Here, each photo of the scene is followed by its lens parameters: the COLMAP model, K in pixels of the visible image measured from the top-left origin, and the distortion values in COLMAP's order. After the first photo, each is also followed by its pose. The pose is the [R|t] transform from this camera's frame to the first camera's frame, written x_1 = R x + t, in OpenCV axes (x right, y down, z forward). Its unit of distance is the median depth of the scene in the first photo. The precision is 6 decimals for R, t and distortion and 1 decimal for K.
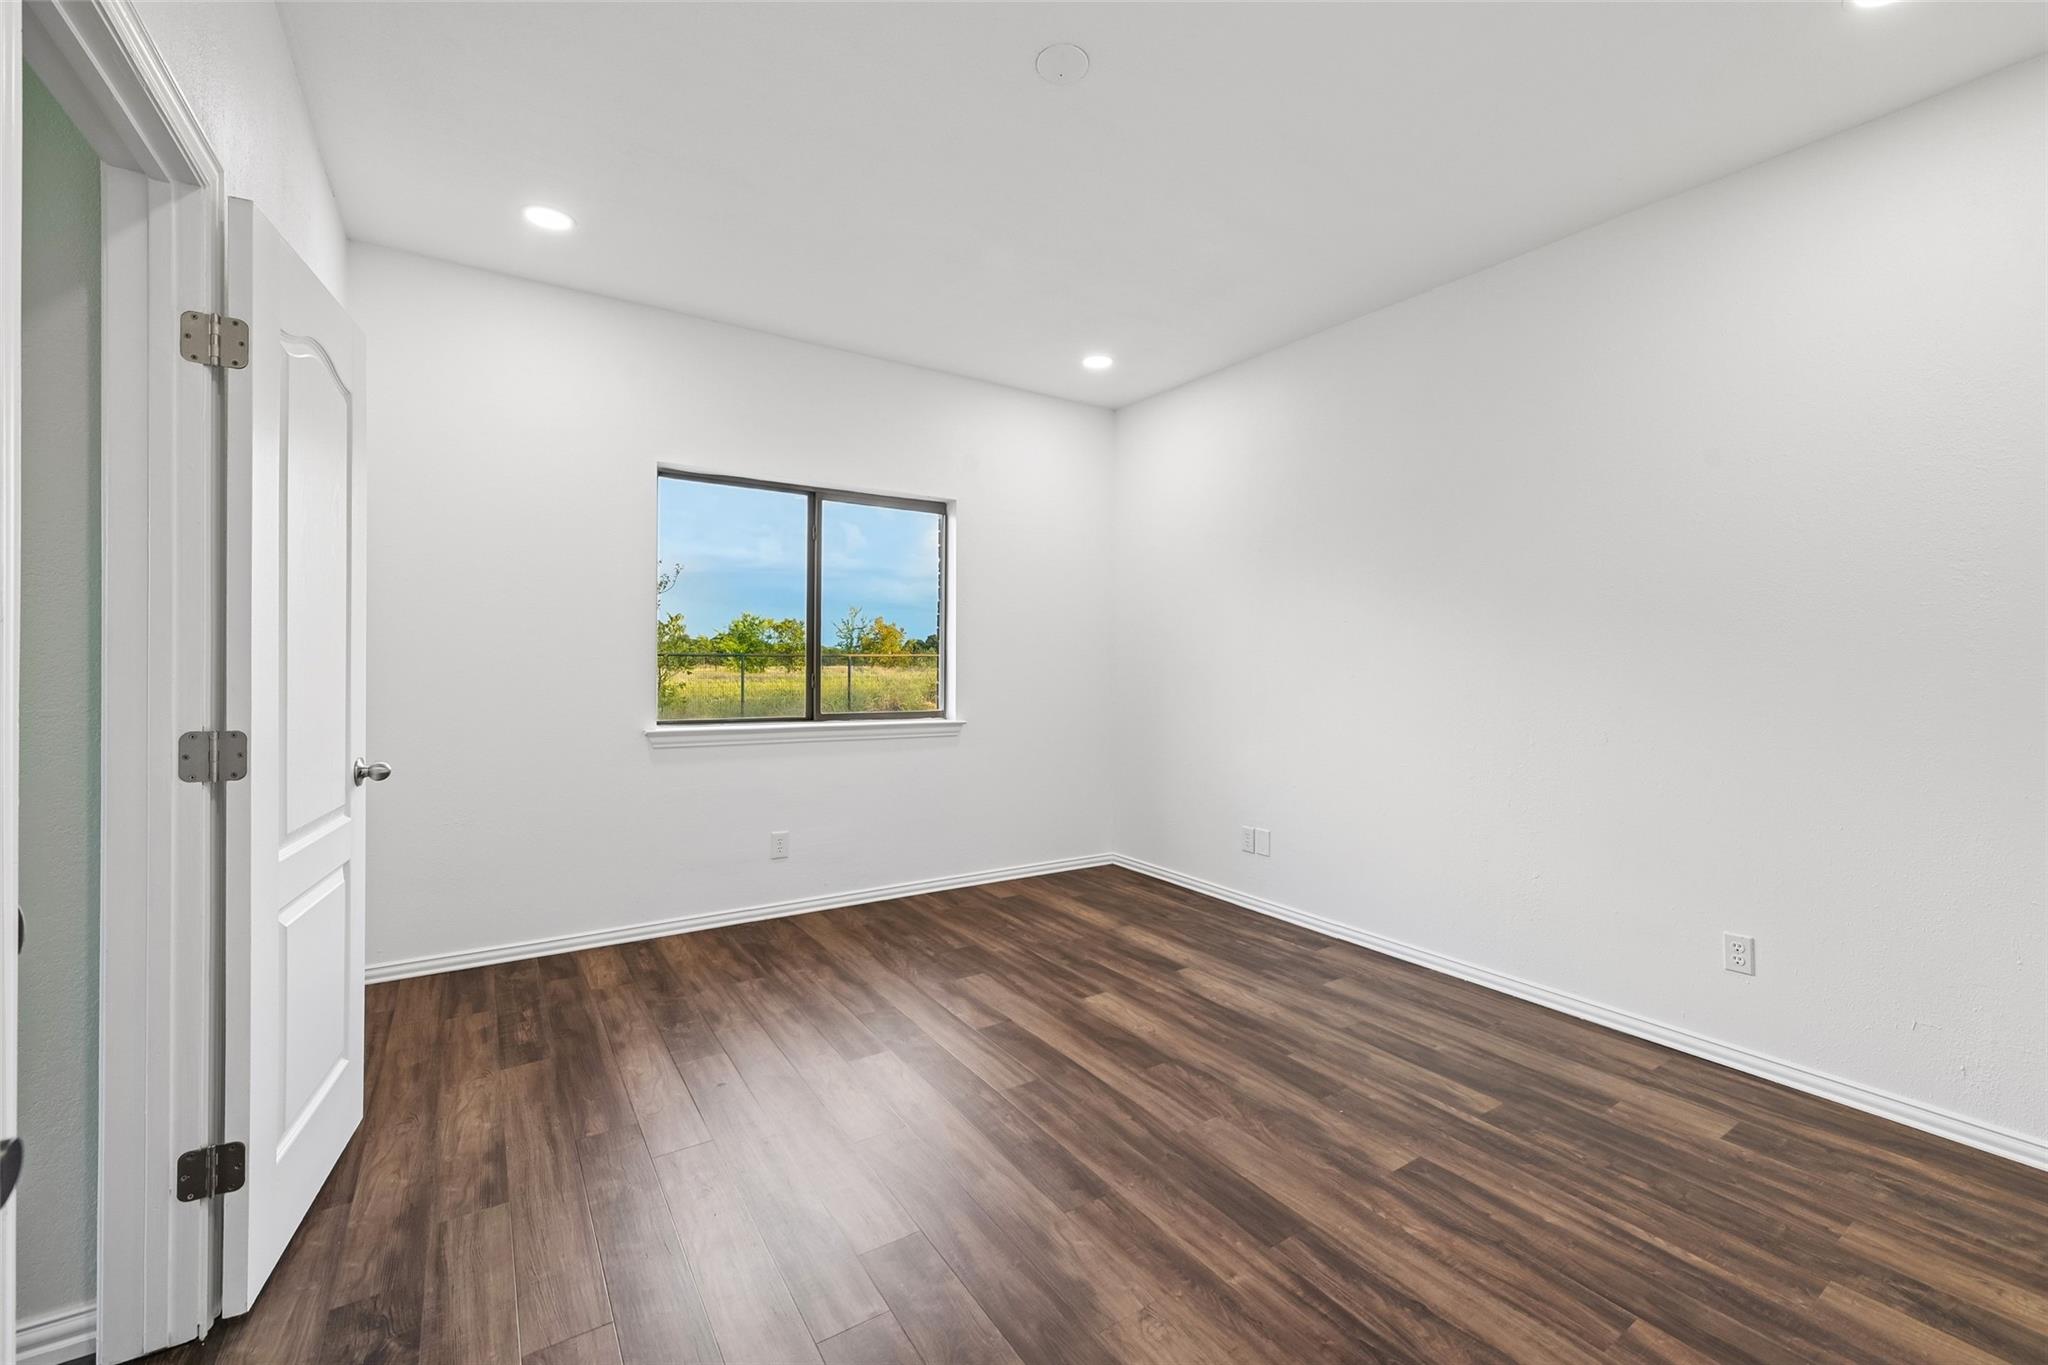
lens RADIAL K [[823.5, 0, 1023.3], [0, 823.5, 670.6], [0, 0, 1]] dist [0.000391, 0.000530]
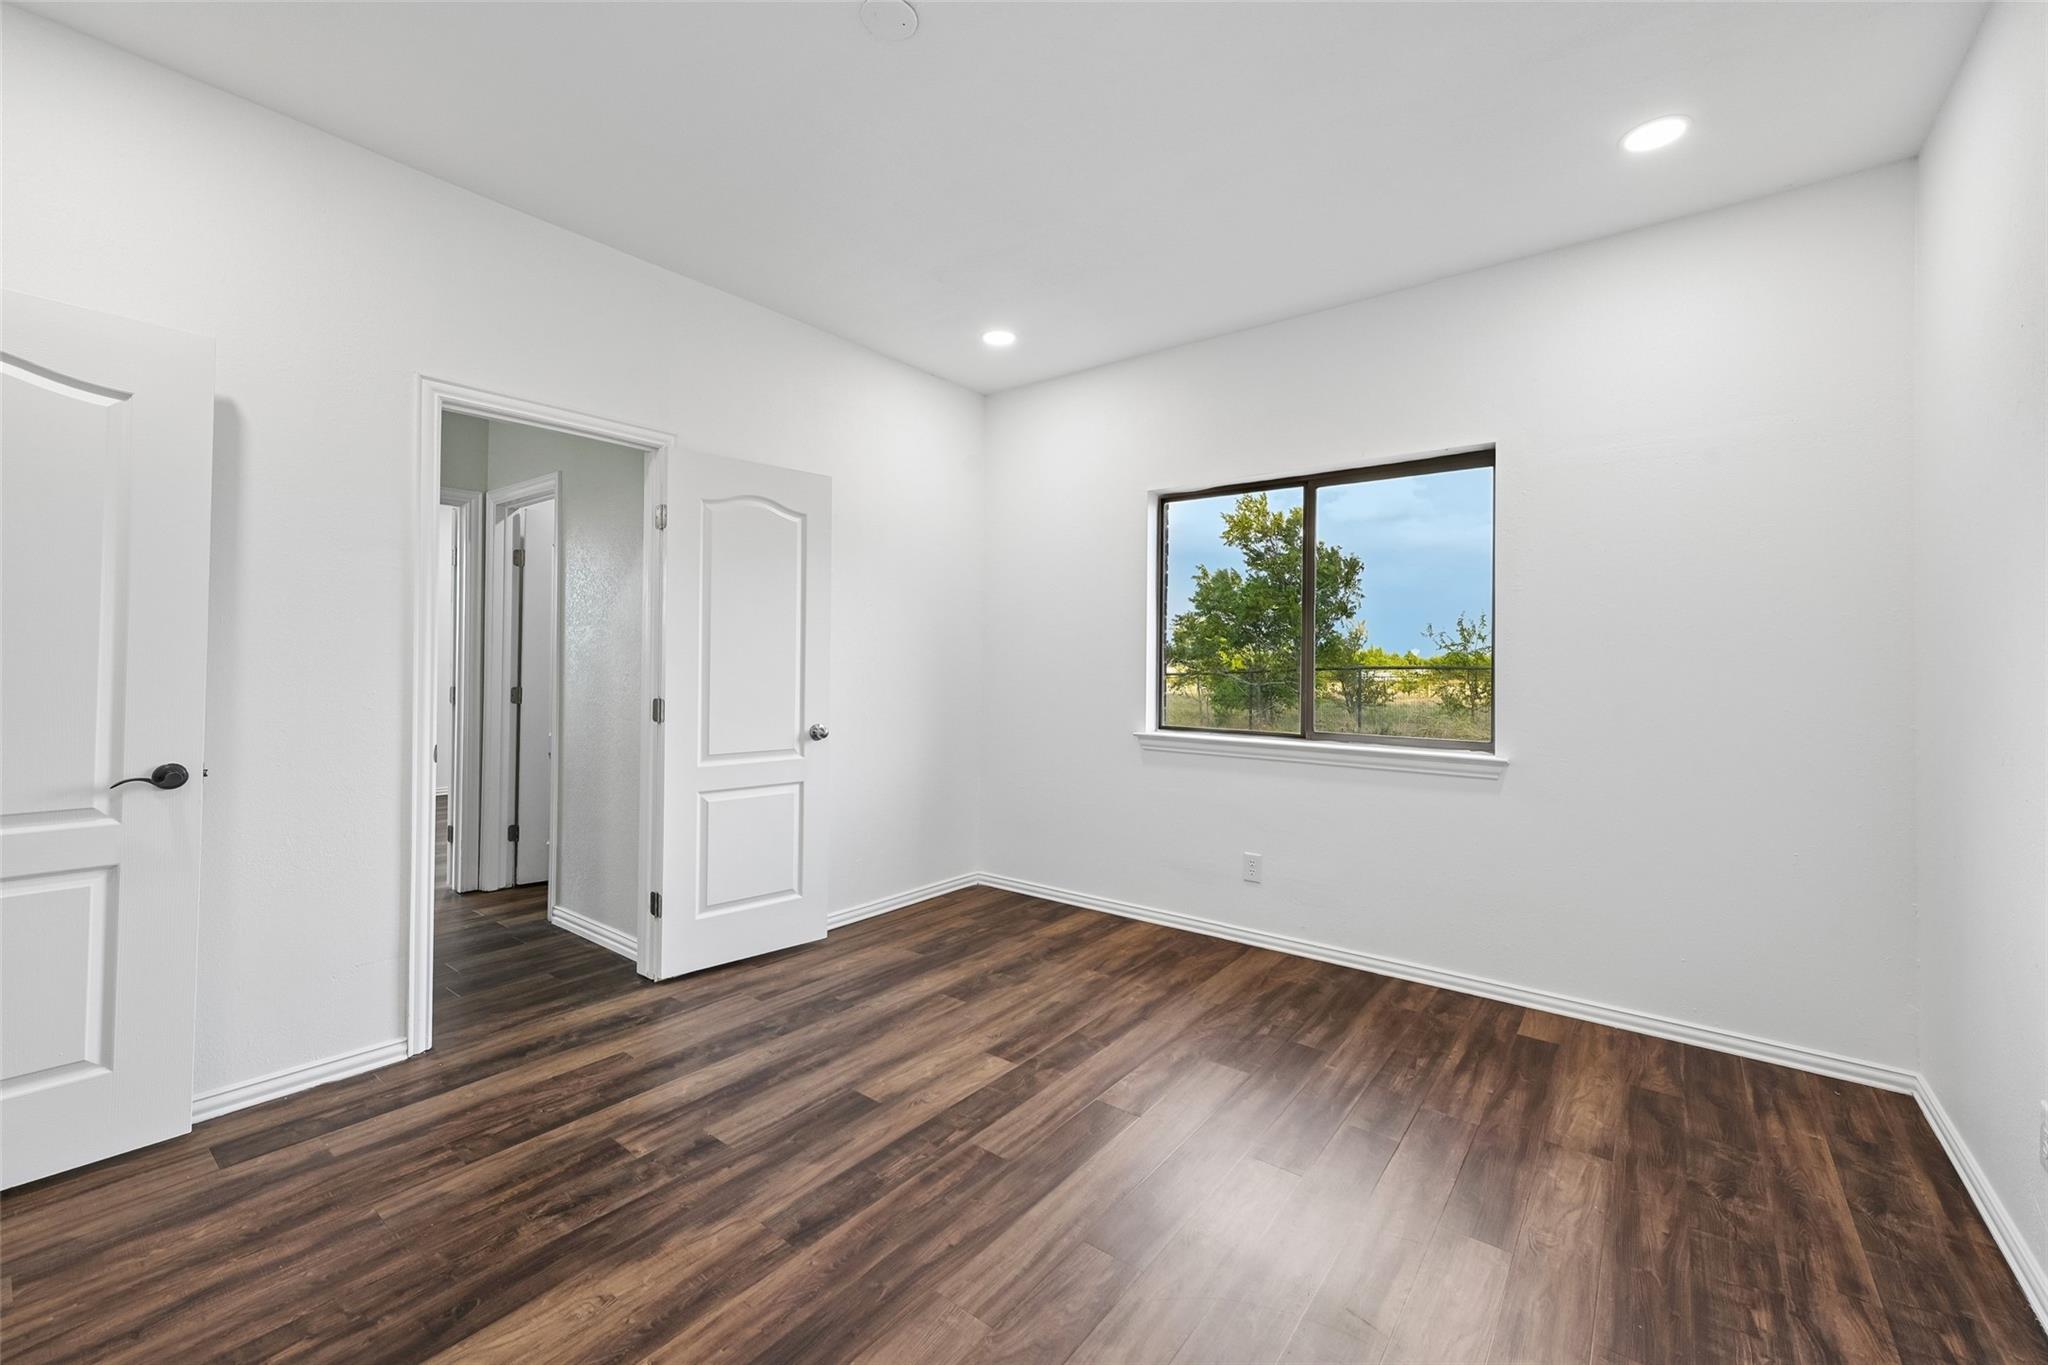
lens RADIAL K [[823.5, 0, 1028.5], [0, 823.5, 672.2], [0, 0, 1]] dist [0.000391, 0.000530]
pose [[0.330216, 0.002495, -0.943902, 0.580638], [-0.019694, 0.999797, -0.004247, -0.001549], [0.943700, 0.019992, 0.330198, 0.515164]]
